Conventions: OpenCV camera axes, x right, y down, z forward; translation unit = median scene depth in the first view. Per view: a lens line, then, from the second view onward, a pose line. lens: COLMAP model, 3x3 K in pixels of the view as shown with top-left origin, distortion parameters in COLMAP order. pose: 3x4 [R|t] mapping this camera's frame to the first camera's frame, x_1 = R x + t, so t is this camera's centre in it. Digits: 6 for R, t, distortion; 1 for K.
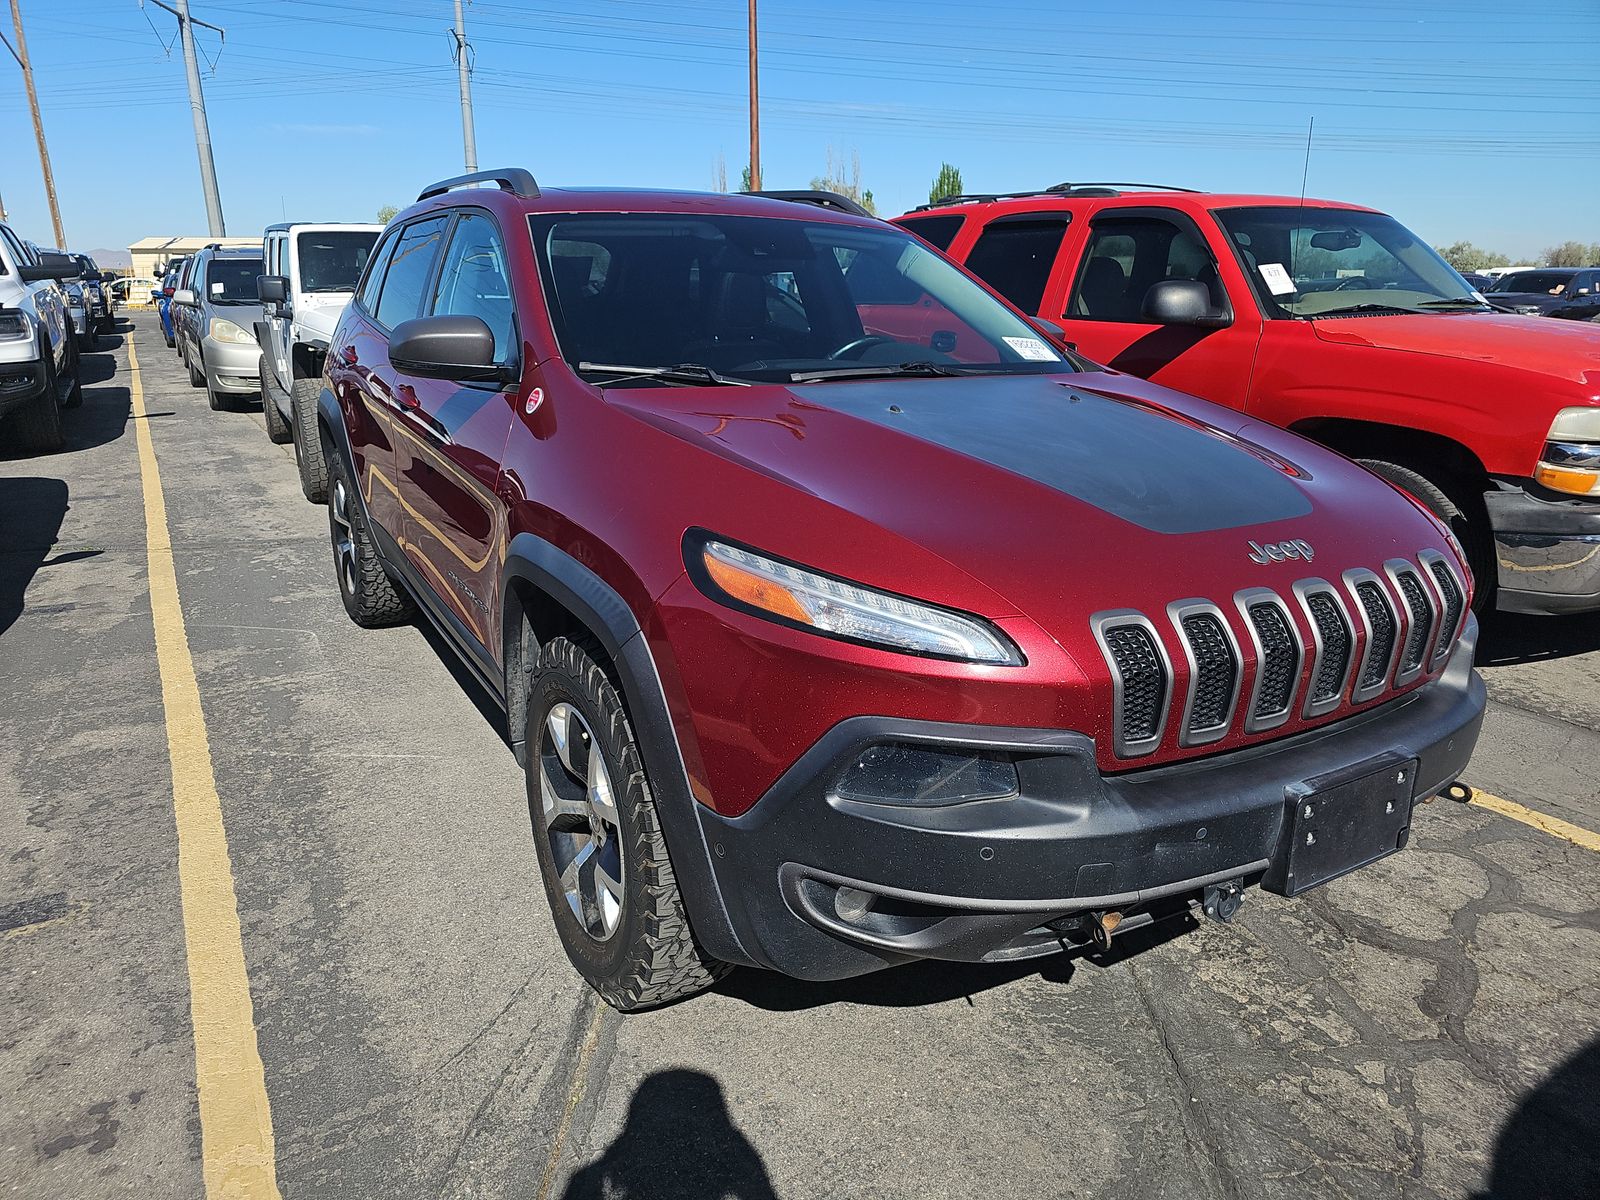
lens RADIAL K [[1081.5, 0, 757.7], [0, 1081.5, 600.2], [0, 0, 1]] dist [0.020685, -0.009495]
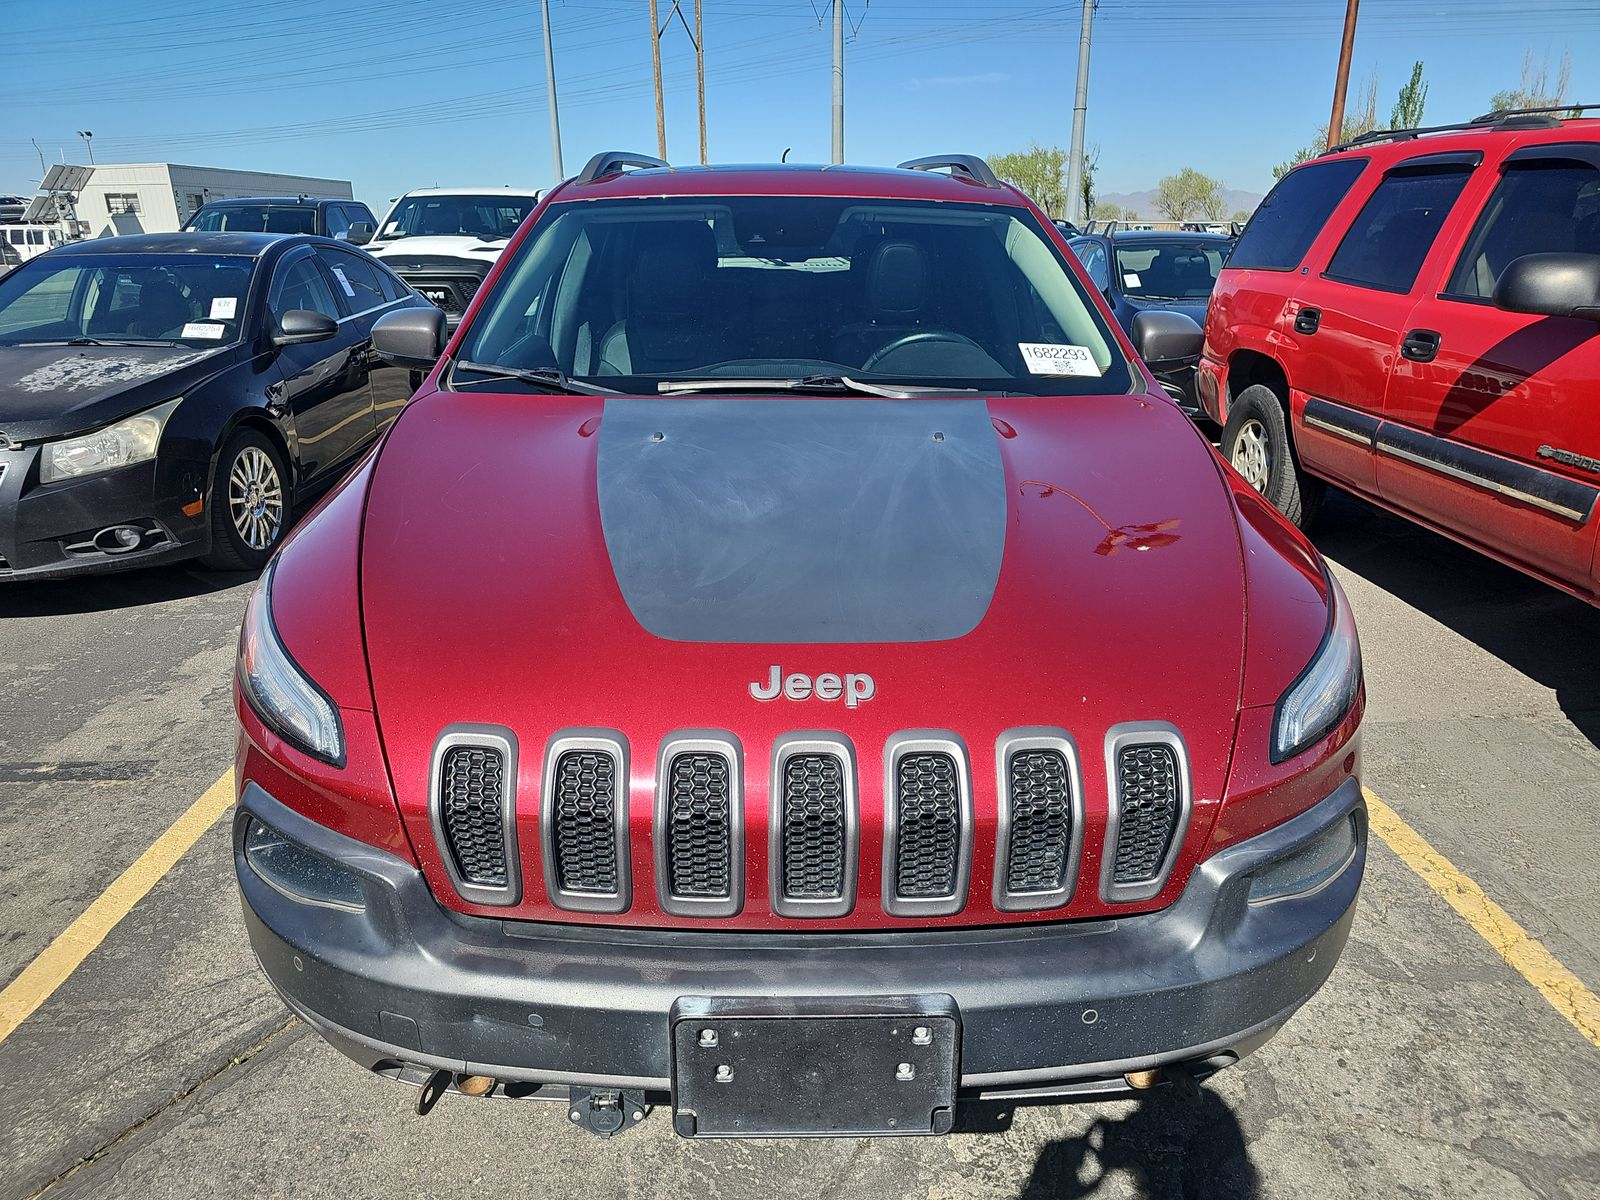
lens RADIAL K [[1081.5, 0, 797.1], [0, 1081.5, 597.7], [0, 0, 1]] dist [0.020685, -0.009495]
pose [[0.865381, 0.151110, -0.477788, 0.565548], [-0.129022, 0.988494, 0.078943, -0.111909], [0.484220, -0.006671, 0.874921, 0.245757]]
